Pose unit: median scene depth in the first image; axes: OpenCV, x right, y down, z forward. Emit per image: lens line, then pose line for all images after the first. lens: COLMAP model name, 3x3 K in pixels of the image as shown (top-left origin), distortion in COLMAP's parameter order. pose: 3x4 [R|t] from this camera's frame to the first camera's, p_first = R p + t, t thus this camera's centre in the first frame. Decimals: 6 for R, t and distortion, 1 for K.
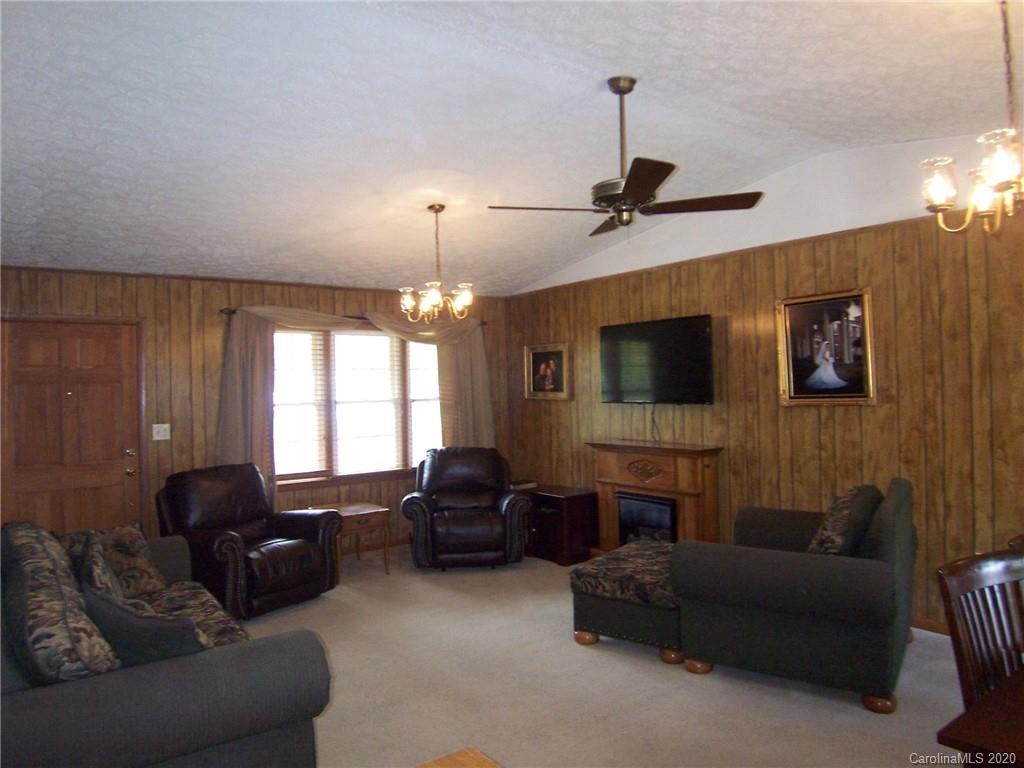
lens RADIAL K [[695.7, 0, 509.7], [0, 695.7, 377.6], [0, 0, 1]] dist [-0.001812, -0.057384]
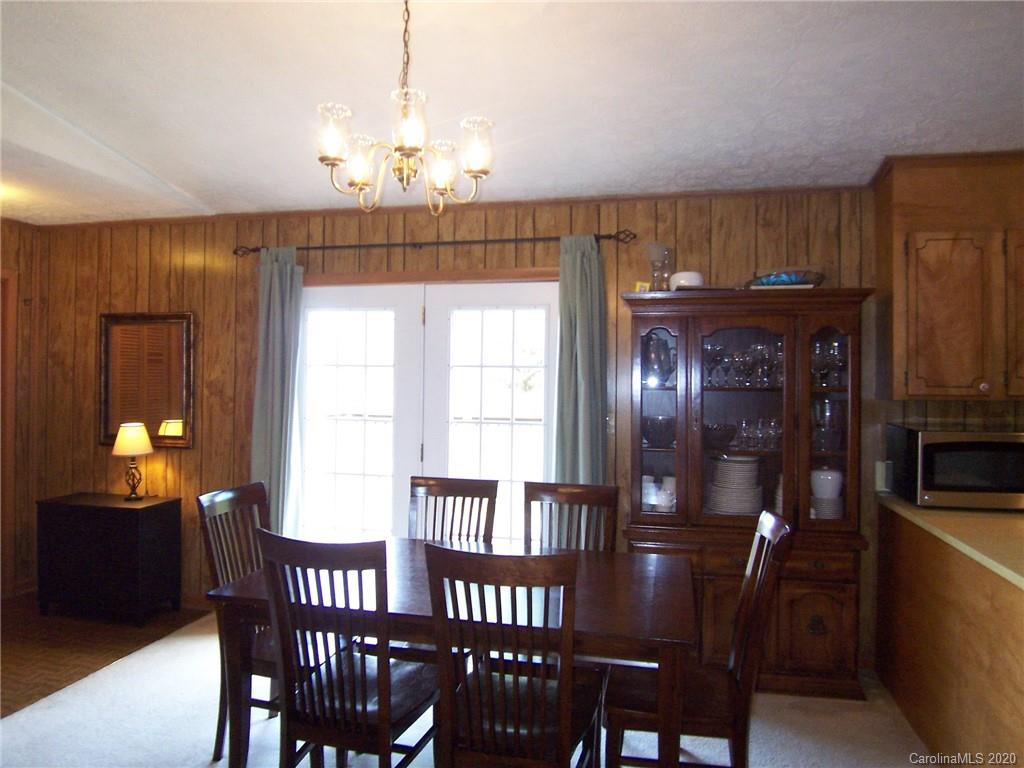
lens RADIAL K [[695.7, 0, 509.7], [0, 695.7, 377.6], [0, 0, 1]] dist [-0.001812, -0.057384]
pose [[-0.648439, 0.014348, 0.761131, -0.399465], [-0.001122, 0.999803, -0.019803, 0.034690], [-0.761265, -0.013695, -0.648296, 0.829638]]
